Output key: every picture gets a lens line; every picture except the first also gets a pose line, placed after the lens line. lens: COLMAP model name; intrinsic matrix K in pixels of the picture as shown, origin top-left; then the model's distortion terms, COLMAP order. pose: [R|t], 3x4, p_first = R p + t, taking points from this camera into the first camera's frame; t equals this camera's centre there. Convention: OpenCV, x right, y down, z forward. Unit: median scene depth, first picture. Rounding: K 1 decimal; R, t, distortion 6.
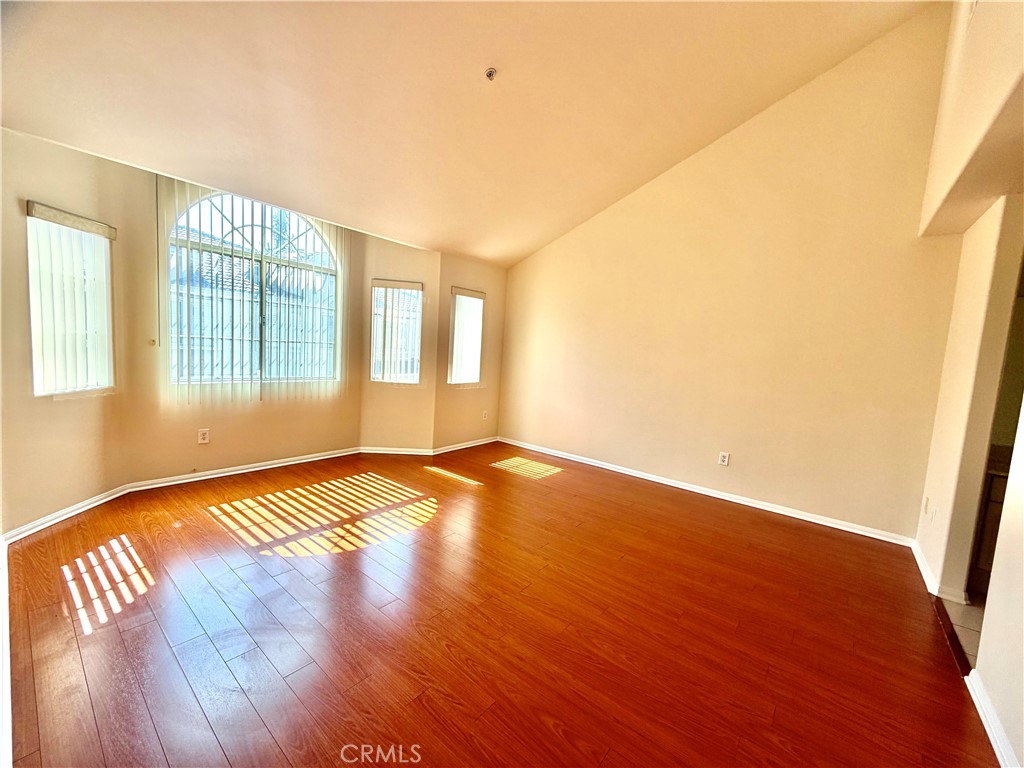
lens RADIAL K [[408.4, 0, 513.5], [0, 408.4, 384.8], [0, 0, 1]] dist [0.000276, -0.000134]
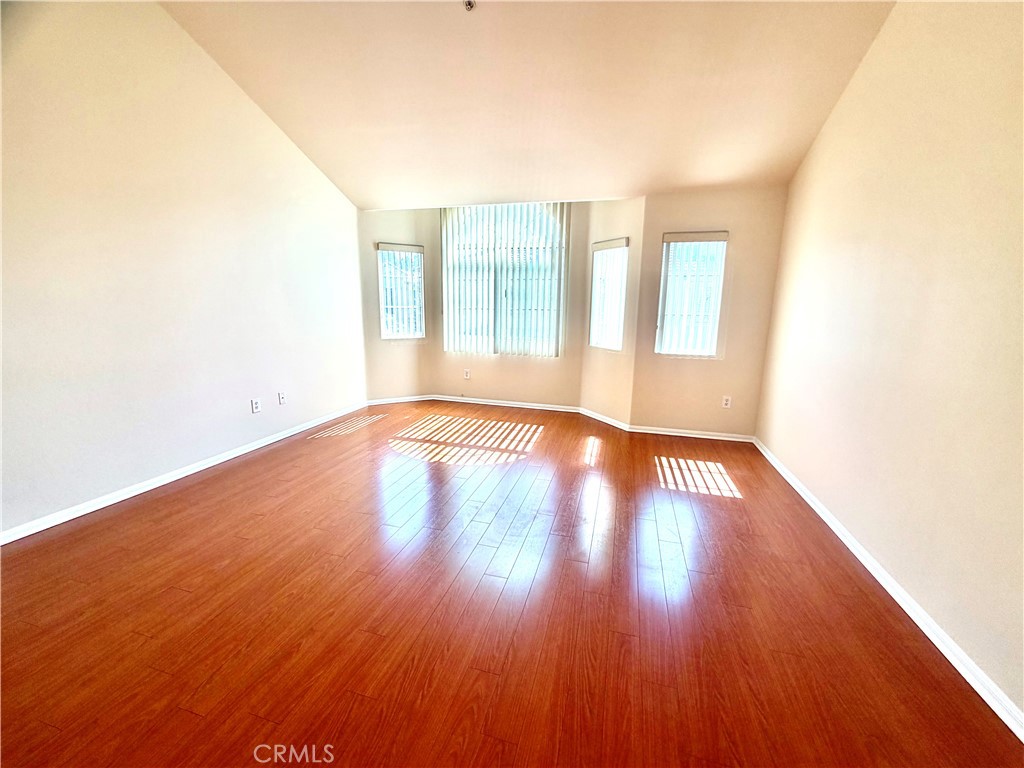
lens RADIAL K [[408.4, 0, 513.5], [0, 408.4, 384.8], [0, 0, 1]] dist [0.000276, -0.000134]
pose [[0.379652, 0.120105, -0.917300, 0.590635], [-0.073088, 0.992332, 0.099680, -0.000415], [0.922238, 0.029200, 0.385519, 0.472806]]
